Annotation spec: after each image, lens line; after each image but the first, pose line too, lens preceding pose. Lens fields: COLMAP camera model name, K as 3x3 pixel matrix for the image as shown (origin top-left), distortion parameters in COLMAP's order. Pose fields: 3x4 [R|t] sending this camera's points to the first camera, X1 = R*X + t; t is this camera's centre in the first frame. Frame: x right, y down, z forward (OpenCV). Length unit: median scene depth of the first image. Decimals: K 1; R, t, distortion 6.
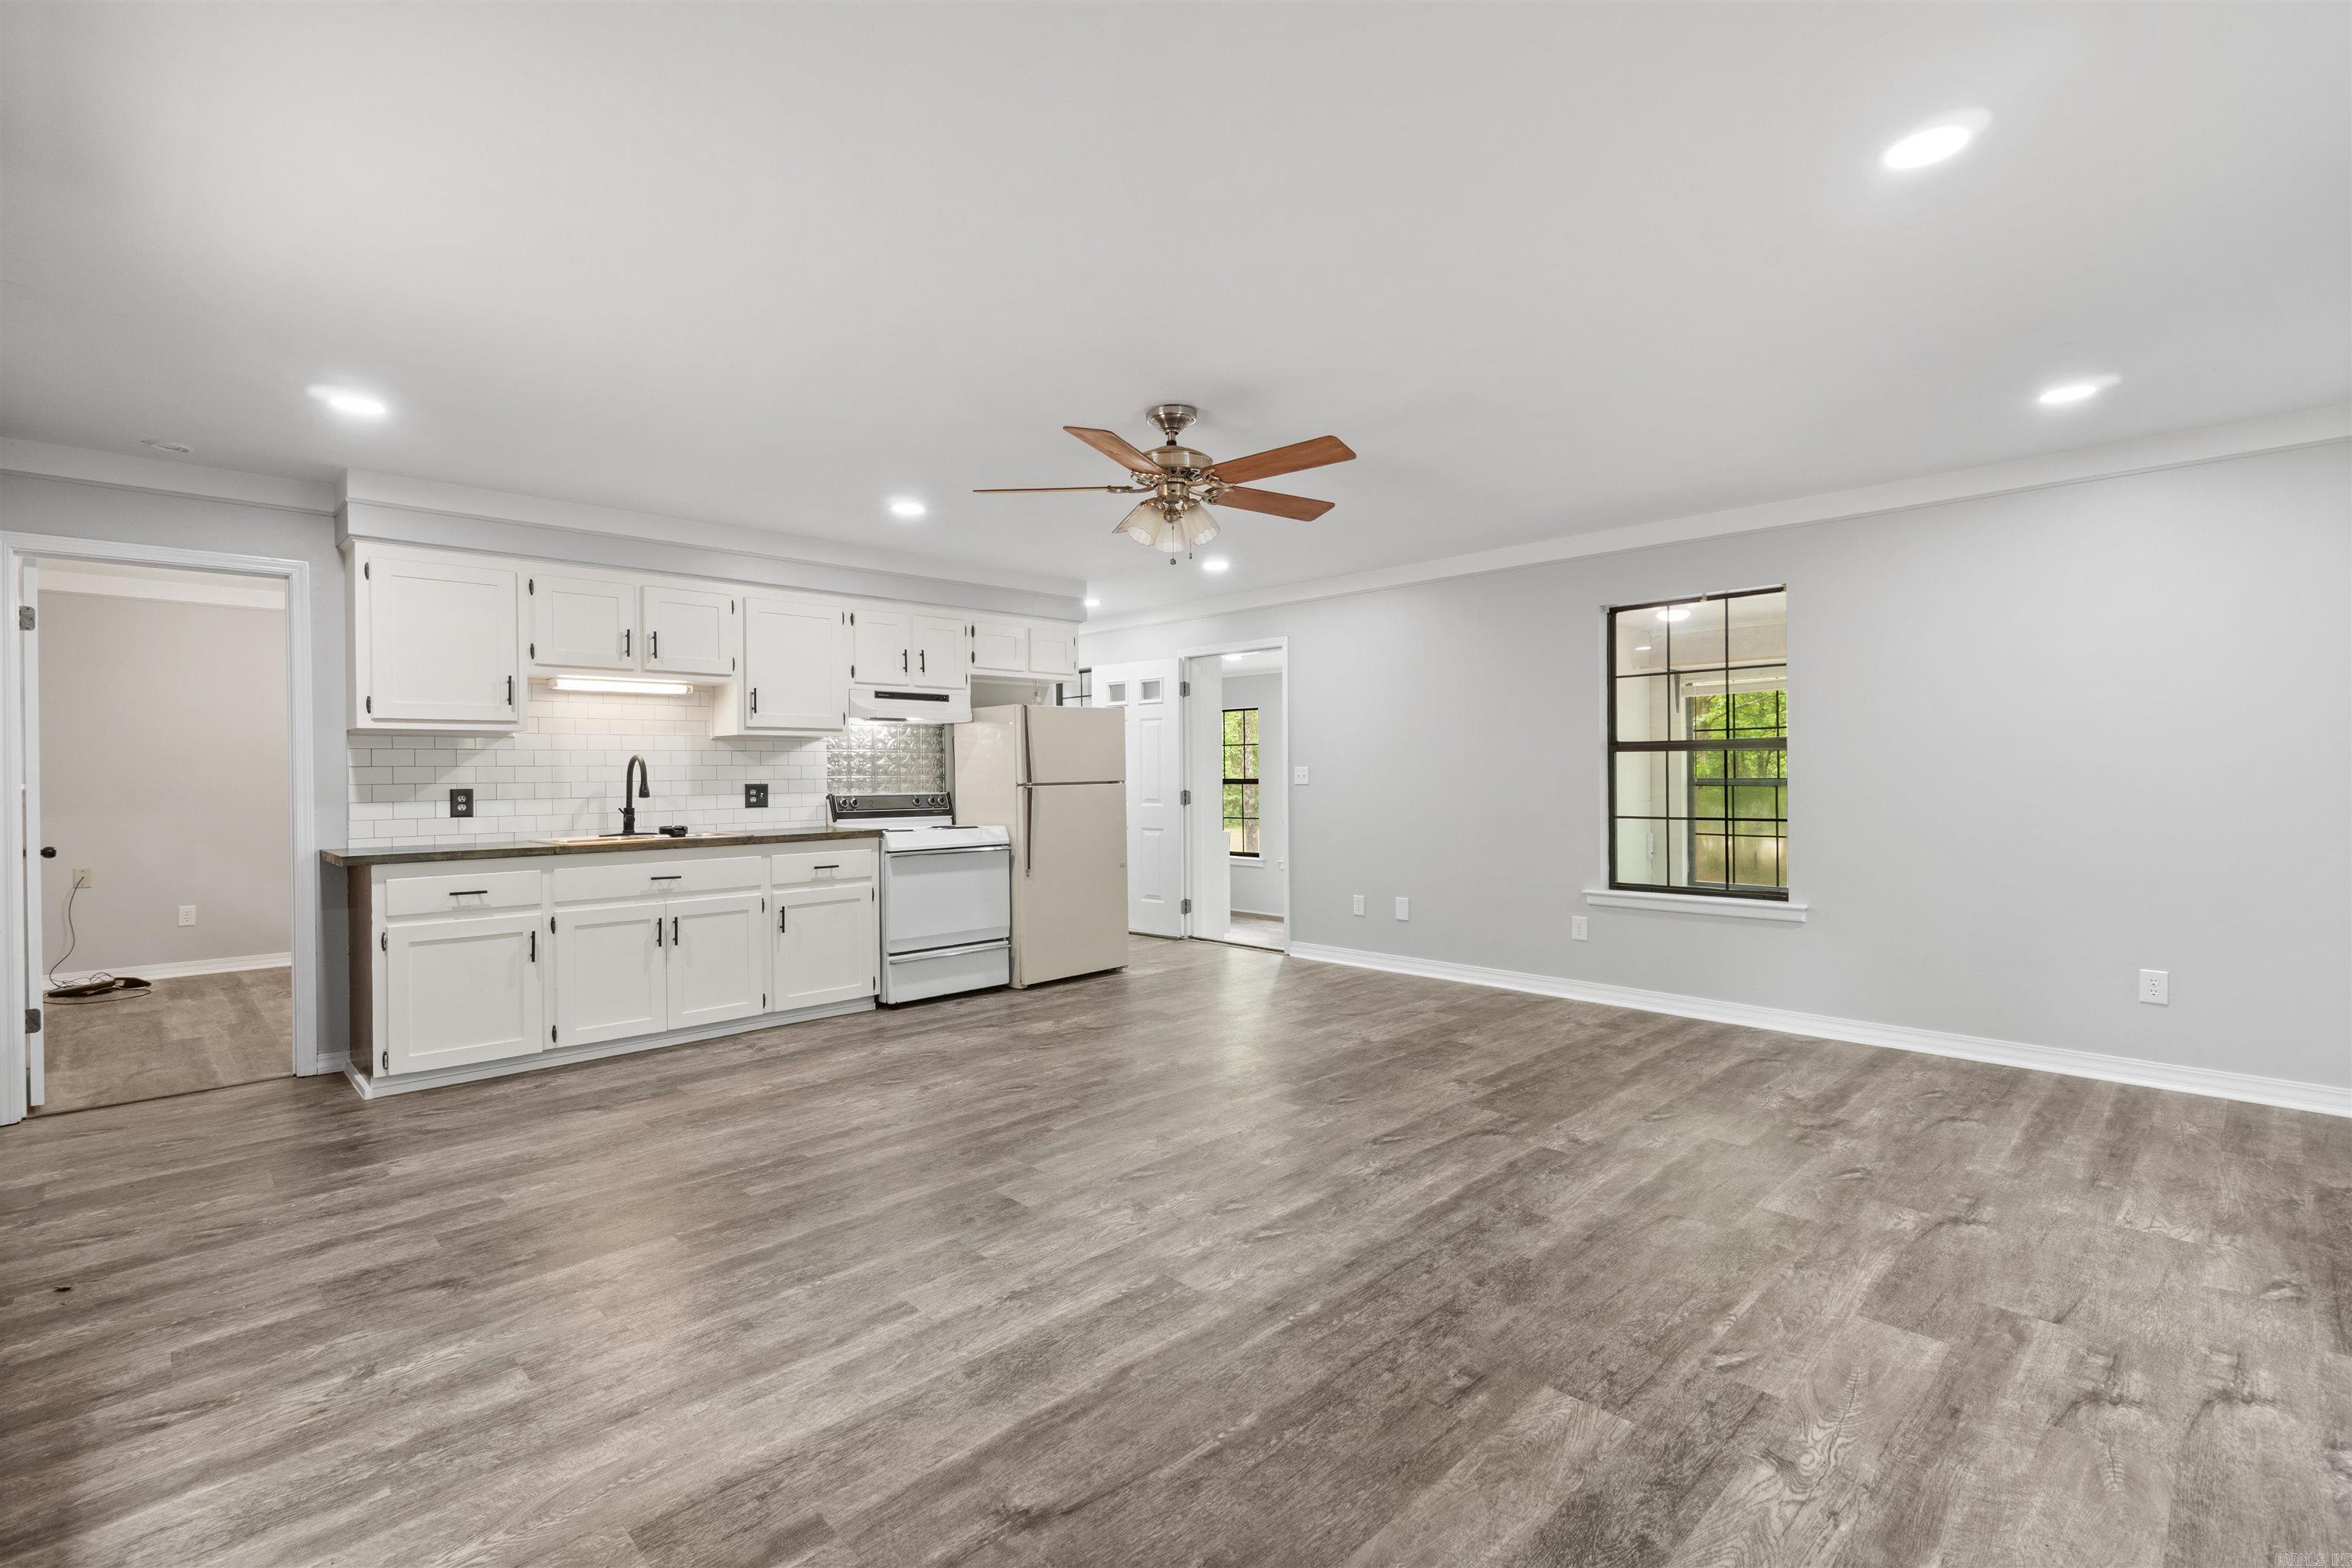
lens RADIAL K [[1084.8, 0, 1189.8], [0, 1084.8, 777.5], [0, 0, 1]] dist [-0.000162, -0.000808]
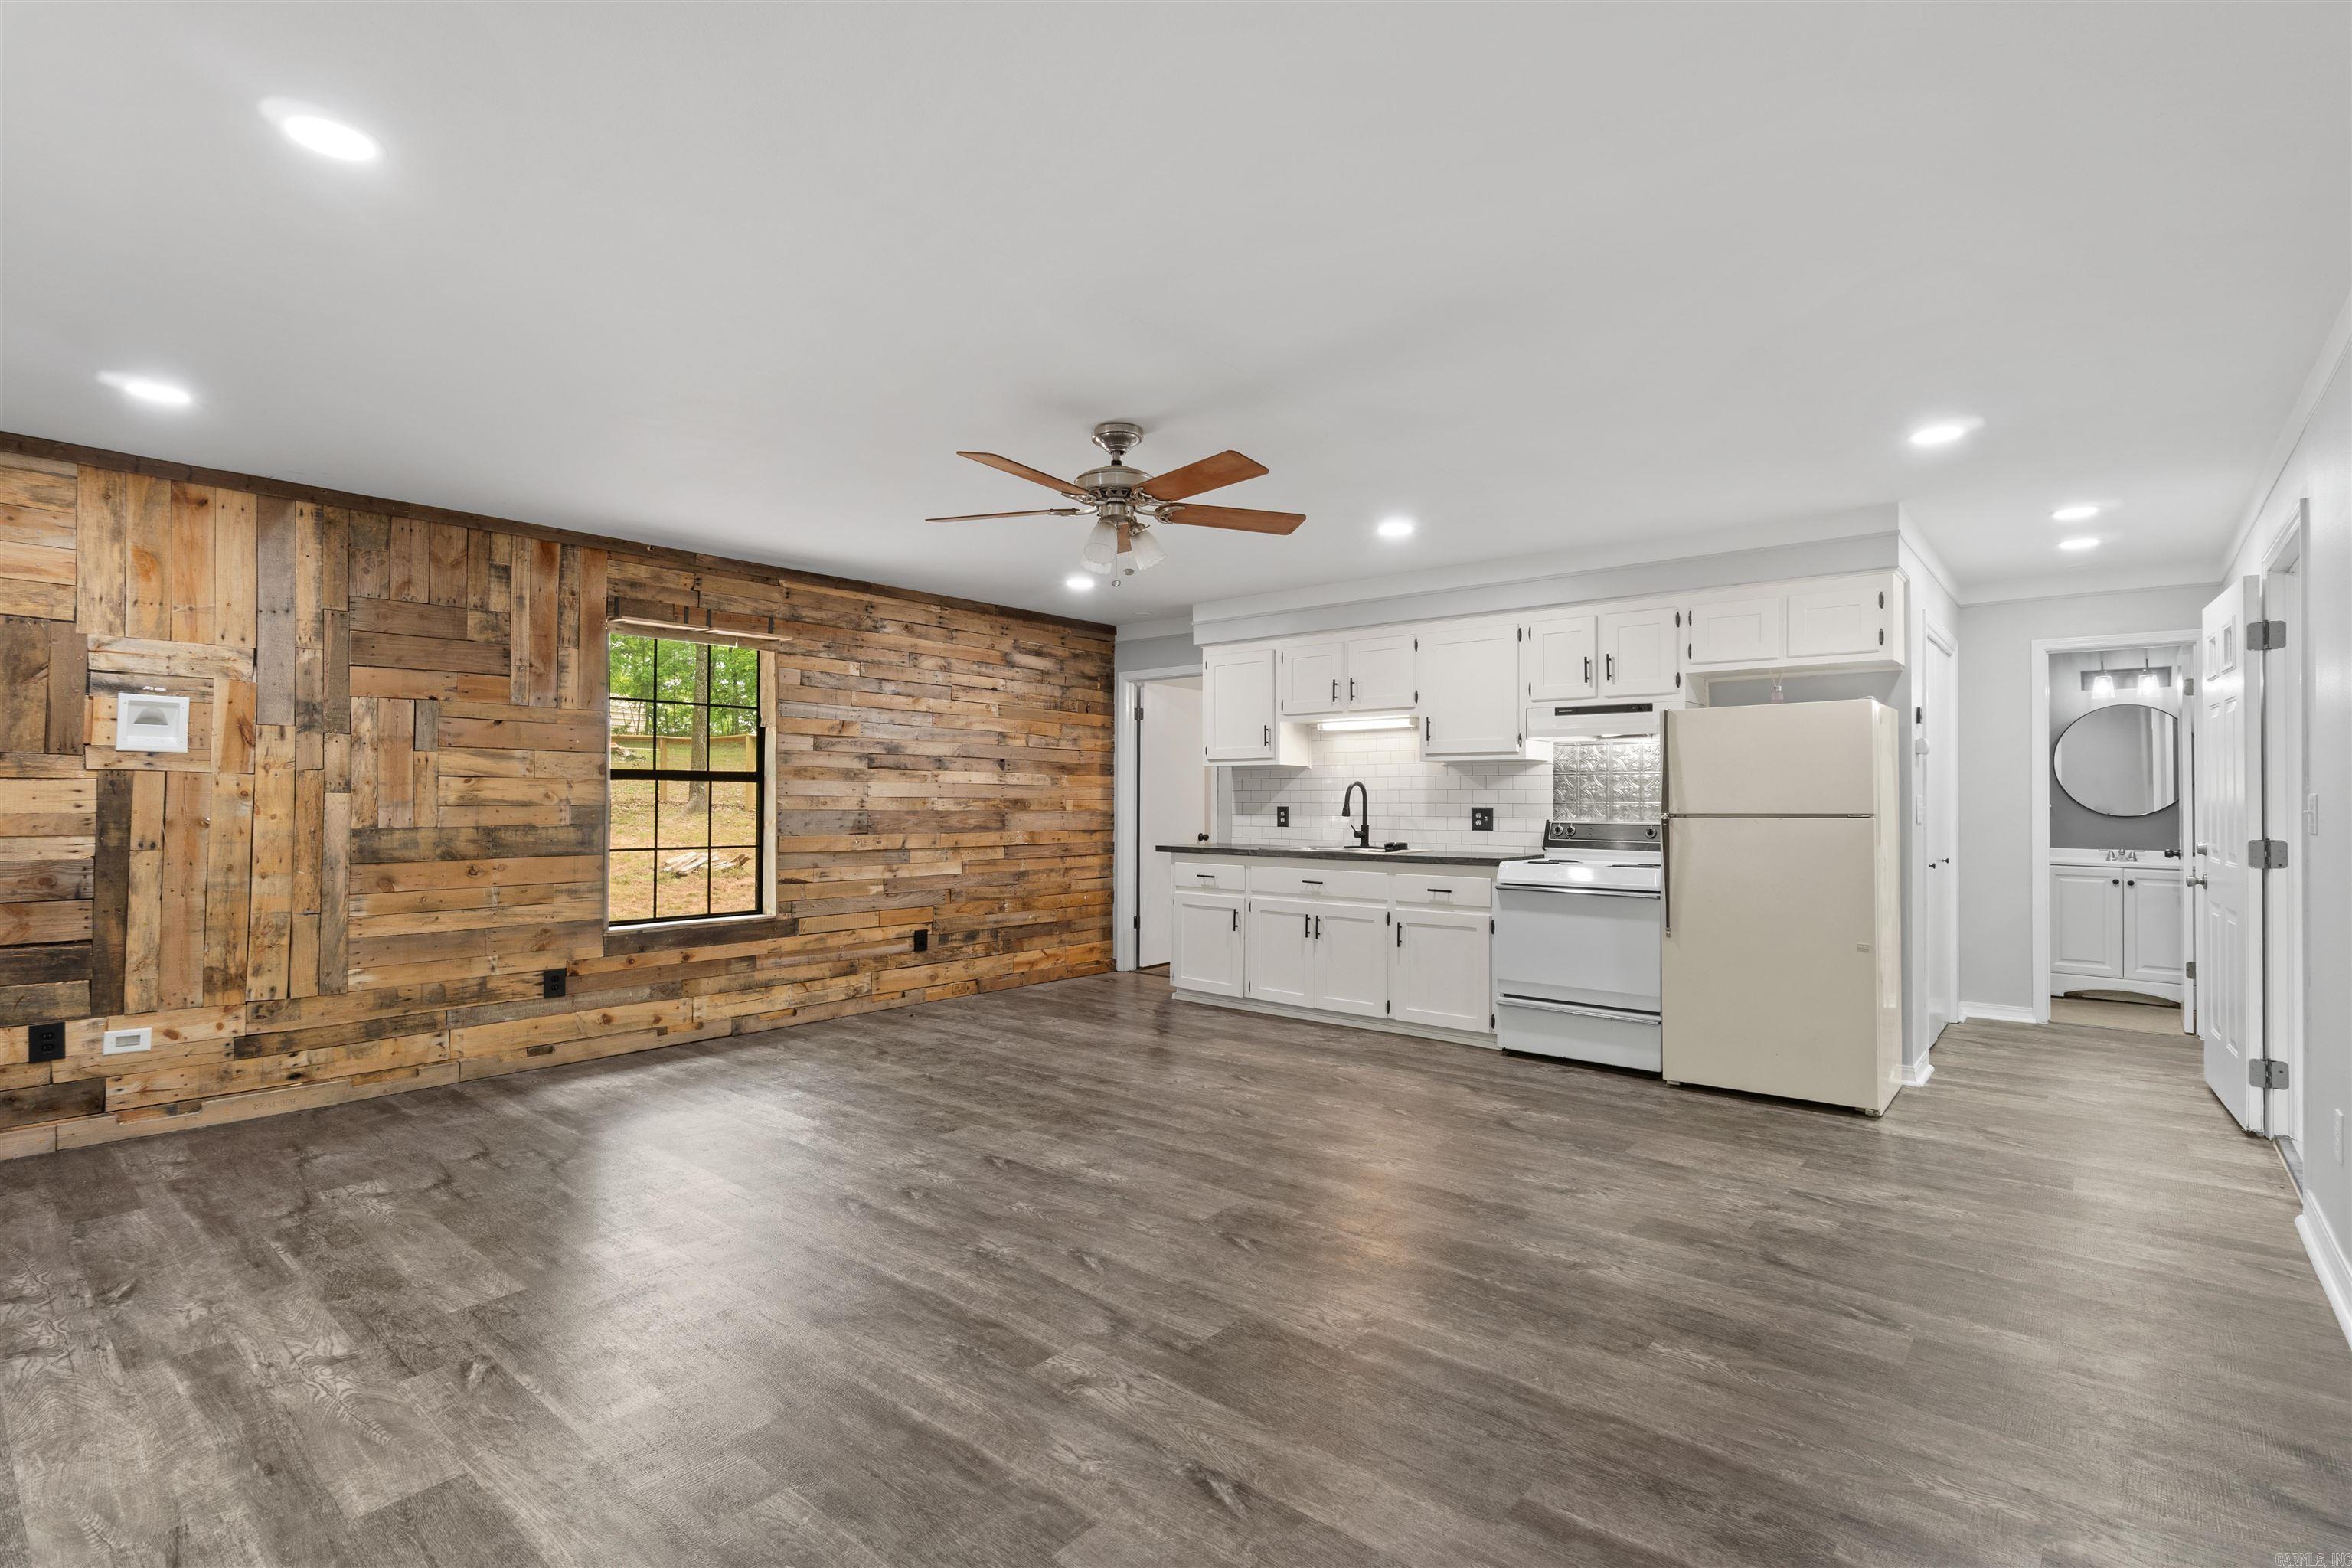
lens RADIAL K [[1112.5, 0, 1155.4], [0, 1112.5, 779.6], [0, 0, 1]] dist [-0.008440, 0.002931]
pose [[0.068949, -0.006643, -0.997598, 1.105460], [-0.009145, 0.999932, -0.007291, -0.017822], [0.997578, 0.009625, 0.068883, 1.083684]]
